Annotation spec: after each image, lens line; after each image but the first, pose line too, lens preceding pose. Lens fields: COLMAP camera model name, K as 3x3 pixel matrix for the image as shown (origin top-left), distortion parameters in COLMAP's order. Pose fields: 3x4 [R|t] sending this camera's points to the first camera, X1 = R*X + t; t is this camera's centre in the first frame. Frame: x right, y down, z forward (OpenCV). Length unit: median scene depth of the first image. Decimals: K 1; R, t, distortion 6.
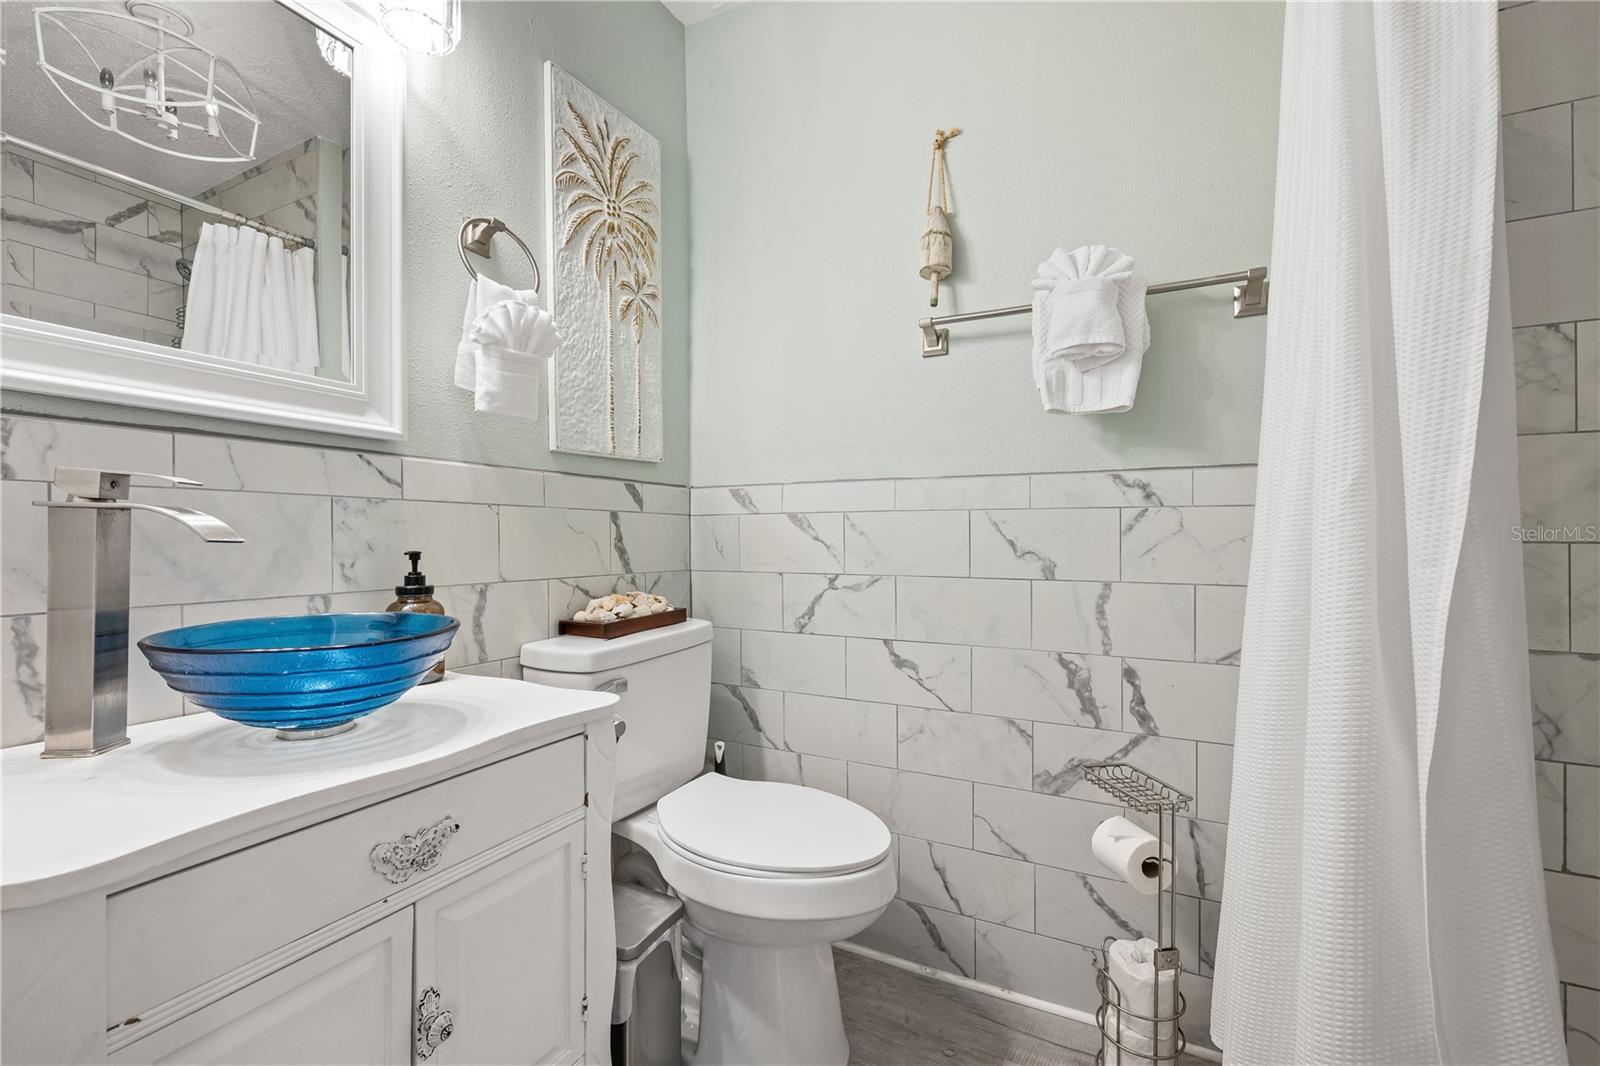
lens RADIAL K [[683.8, 0, 803.6], [0, 683.8, 533.4], [0, 0, 1]] dist [0.001118, 0.000073]
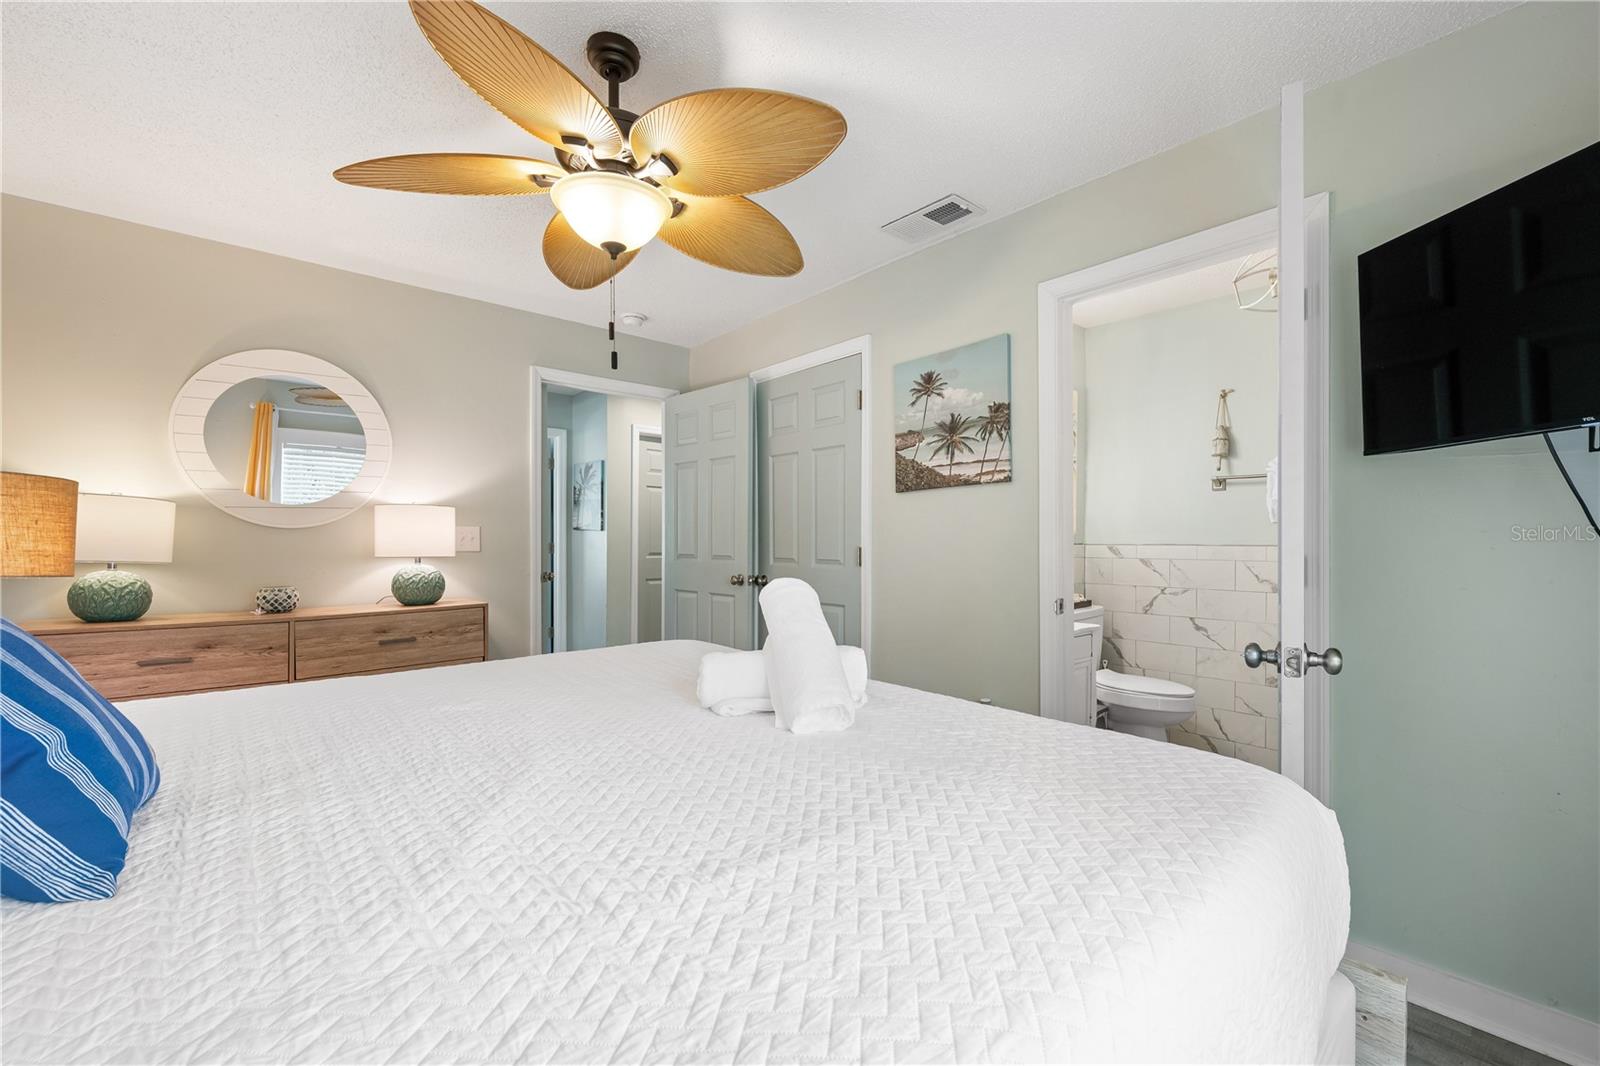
lens RADIAL K [[683.8, 0, 789.5], [0, 683.8, 549.1], [0, 0, 1]] dist [0.001118, 0.000073]
pose [[0.929367, 0.011927, -0.368964, -0.284202], [-0.006622, 0.999856, 0.015641, -0.095940], [0.369097, -0.012093, 0.929312, -1.595598]]
